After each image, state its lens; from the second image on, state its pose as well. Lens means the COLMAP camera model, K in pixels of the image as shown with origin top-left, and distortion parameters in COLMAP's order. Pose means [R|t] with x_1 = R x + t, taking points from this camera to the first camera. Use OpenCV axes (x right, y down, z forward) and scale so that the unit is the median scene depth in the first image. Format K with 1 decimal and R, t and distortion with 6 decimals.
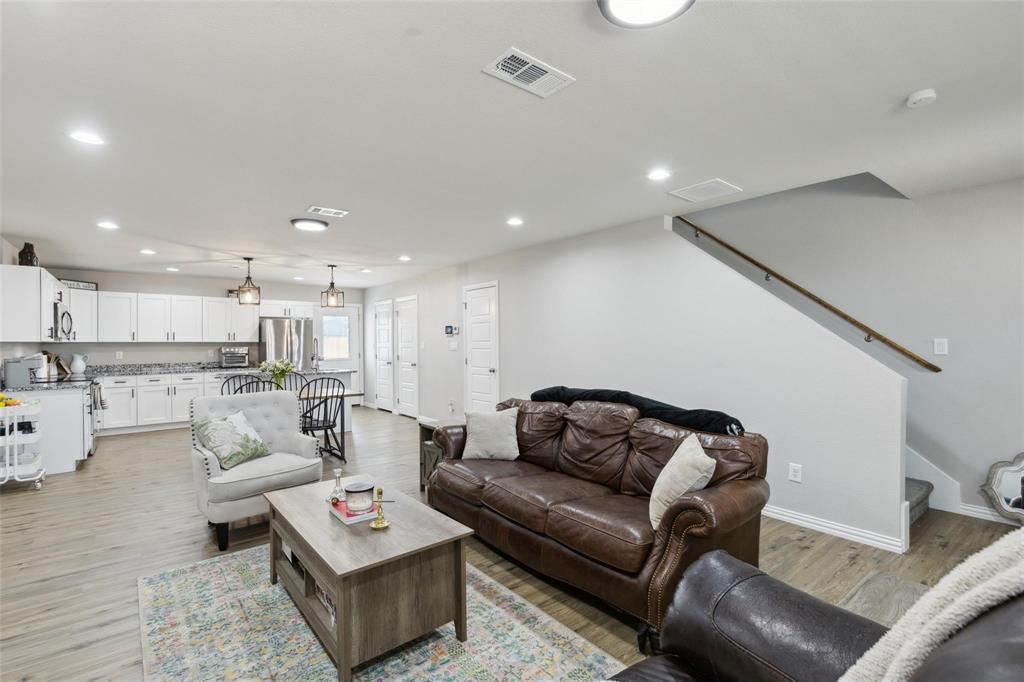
lens RADIAL K [[468.6, 0, 512.6], [0, 468.6, 342.8], [0, 0, 1]] dist [0.008321, -0.000266]
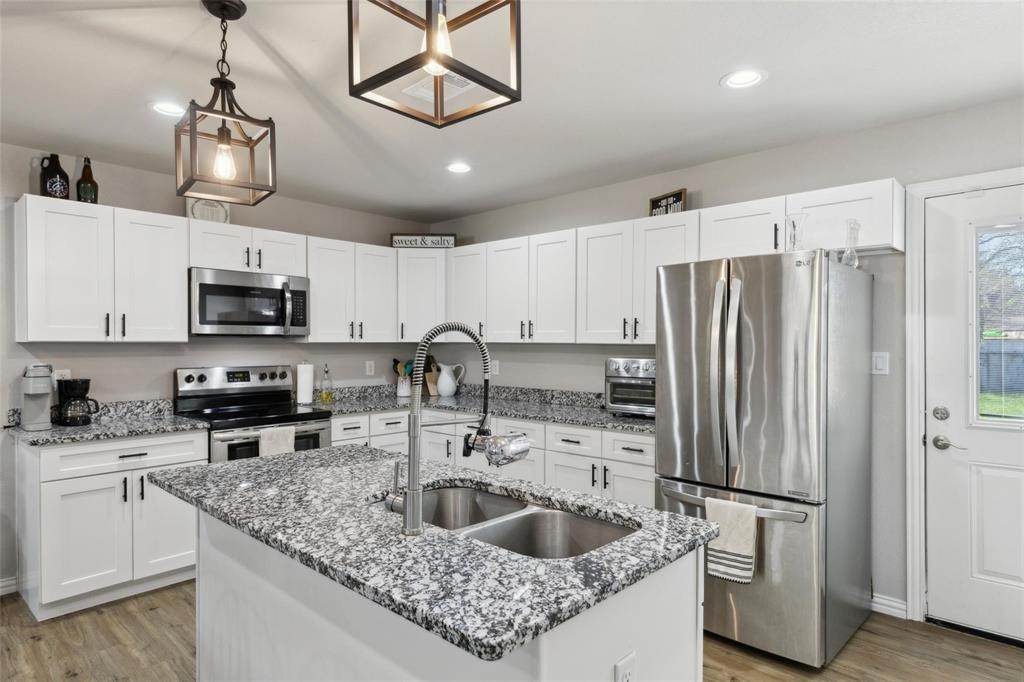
lens RADIAL K [[582.3, 0, 516.3], [0, 582.3, 347.6], [0, 0, 1]] dist [0.005989, 0.001204]
pose [[0.152782, 0.015624, -0.988136, -0.199198], [-0.005691, 0.999872, 0.014929, -0.005617], [0.988244, 0.003342, 0.152851, 0.946051]]
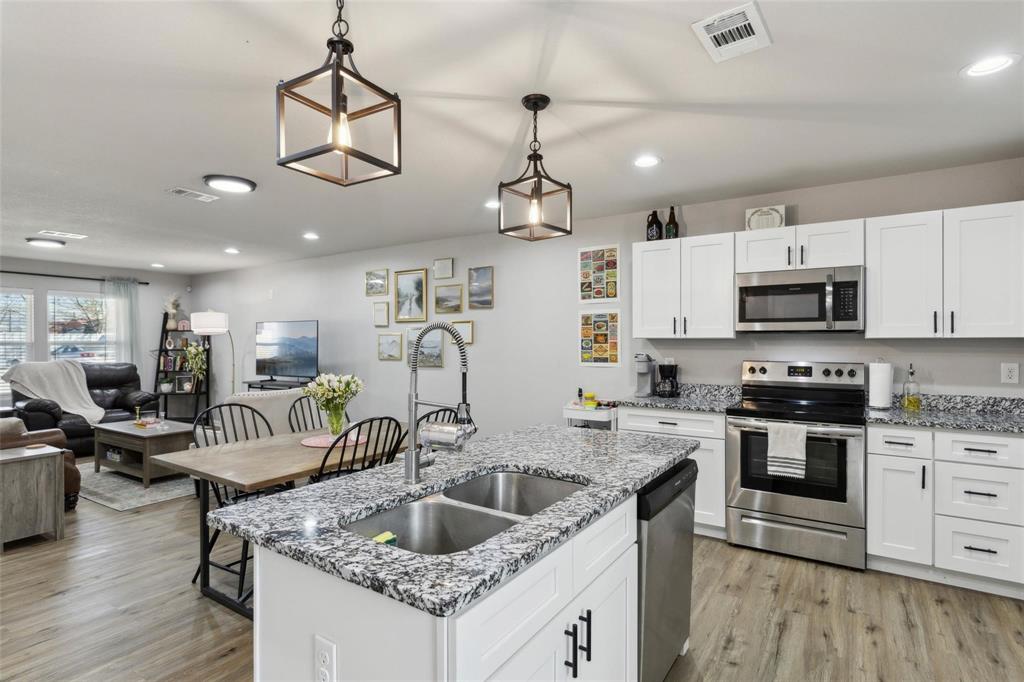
lens RADIAL K [[515.9, 0, 514.3], [0, 515.9, 342.4], [0, 0, 1]] dist [0.005349, -0.000082]
pose [[-0.950908, 0.011755, -0.309252, -0.363480], [0.008516, 0.999894, 0.011822, -0.005049], [0.309358, 0.008608, -0.950907, 1.165335]]
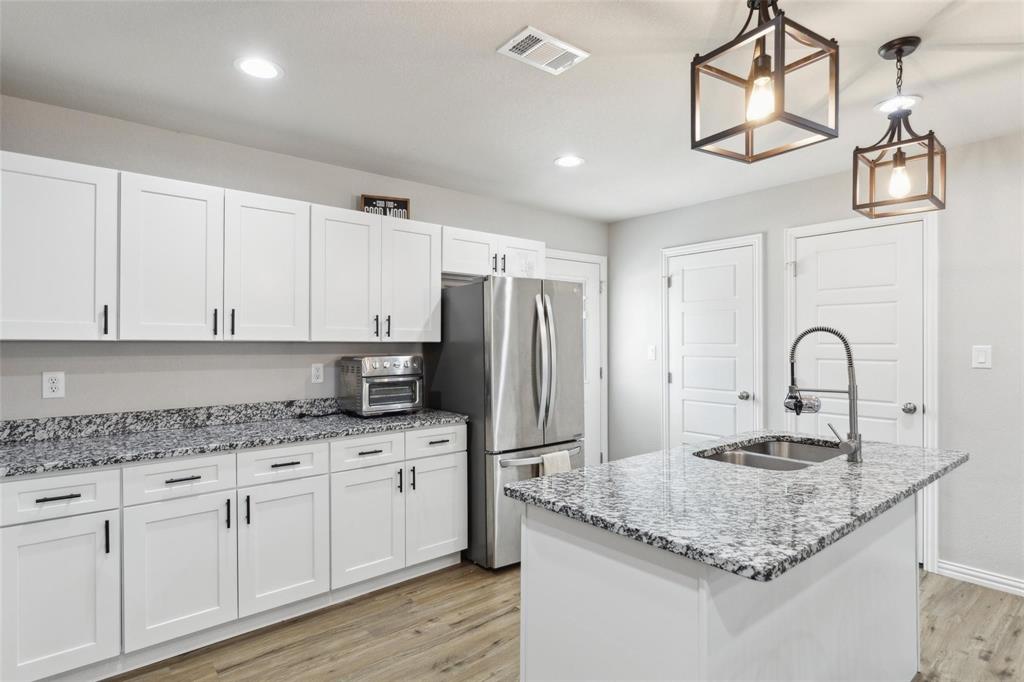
lens RADIAL K [[531.0, 0, 511.0], [0, 531.0, 342.8], [0, 0, 1]] dist [0.003409, -0.001247]
pose [[0.999698, 0.004924, 0.024065, -0.571613], [-0.004889, 0.999987, -0.001532, -0.000799], [-0.024073, 0.001414, 0.999709, 0.677897]]
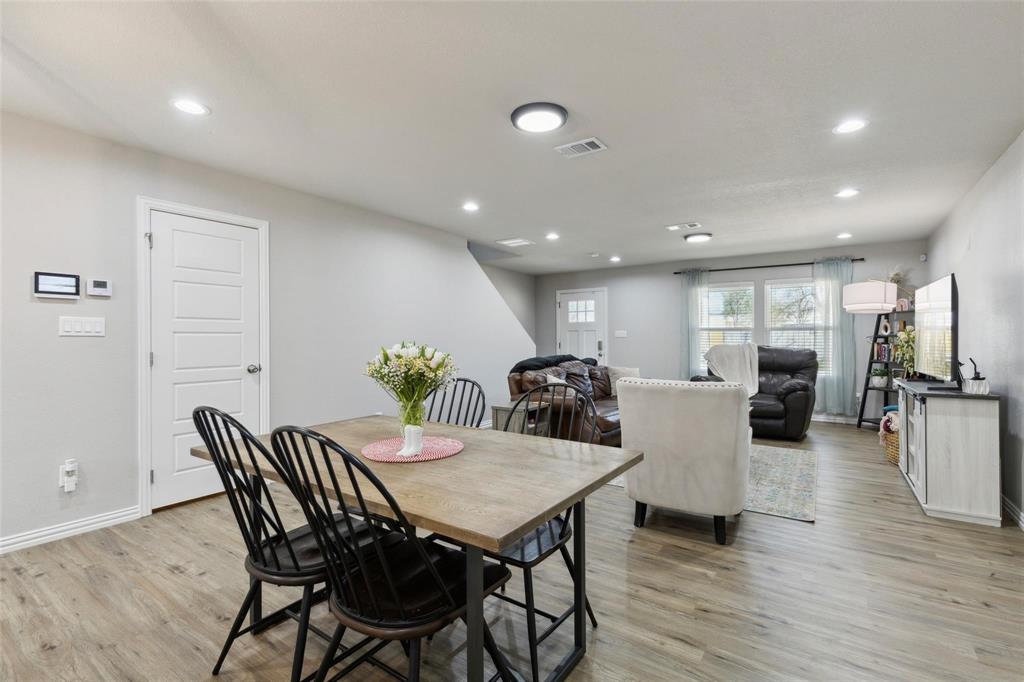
lens RADIAL K [[468.6, 0, 515.1], [0, 468.6, 337.3], [0, 0, 1]] dist [0.008321, -0.000266]
pose [[-0.291896, 0.011117, 0.956385, -0.609377], [0.008005, 0.999926, -0.009179, 0.022916], [-0.956417, 0.004977, -0.291963, 0.734635]]
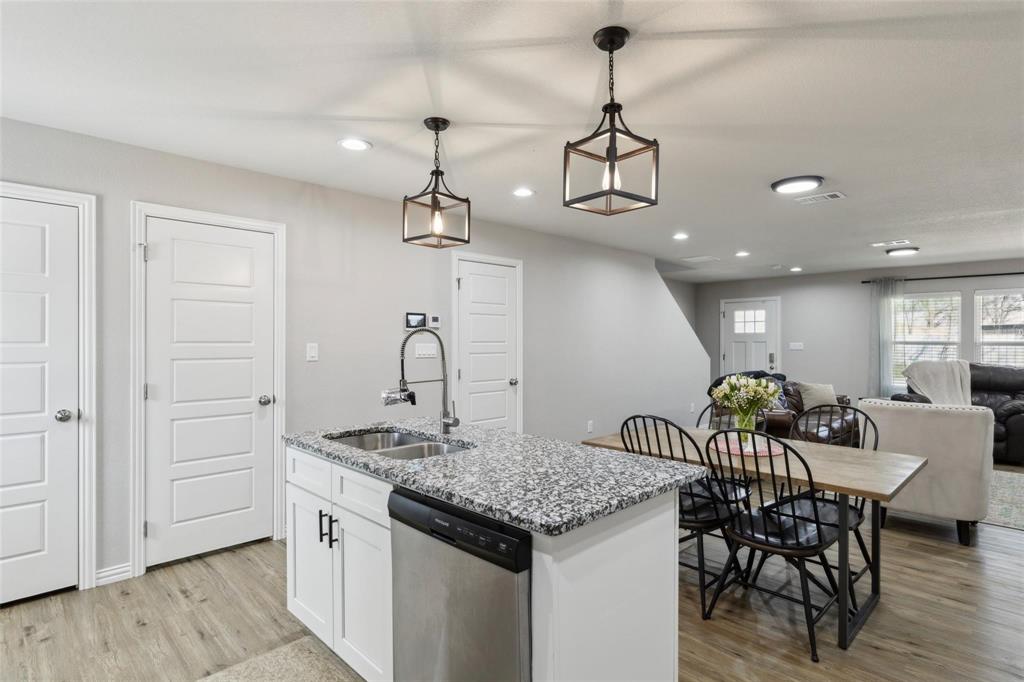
lens RADIAL K [[531.0, 0, 518.5], [0, 531.0, 339.0], [0, 0, 1]] dist [0.003409, -0.001247]
pose [[-0.110004, 0.009643, 0.993884, -0.739631], [0.001673, 0.999953, -0.009516, -0.000227], [-0.993930, 0.000616, -0.110015, 0.929584]]
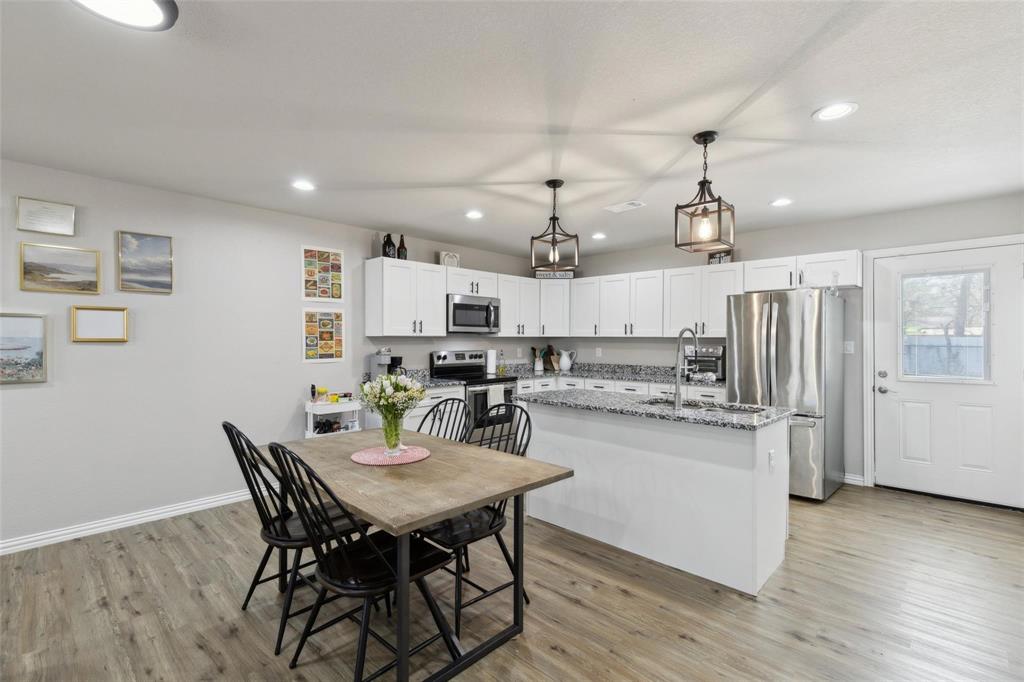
lens RADIAL K [[468.6, 0, 514.8], [0, 468.6, 340.8], [0, 0, 1]] dist [0.008321, -0.000266]
pose [[0.134188, 0.012038, -0.990883, -0.023737], [-0.005371, 0.999920, 0.011421, -0.003290], [0.990941, 0.003790, 0.134242, 0.755436]]
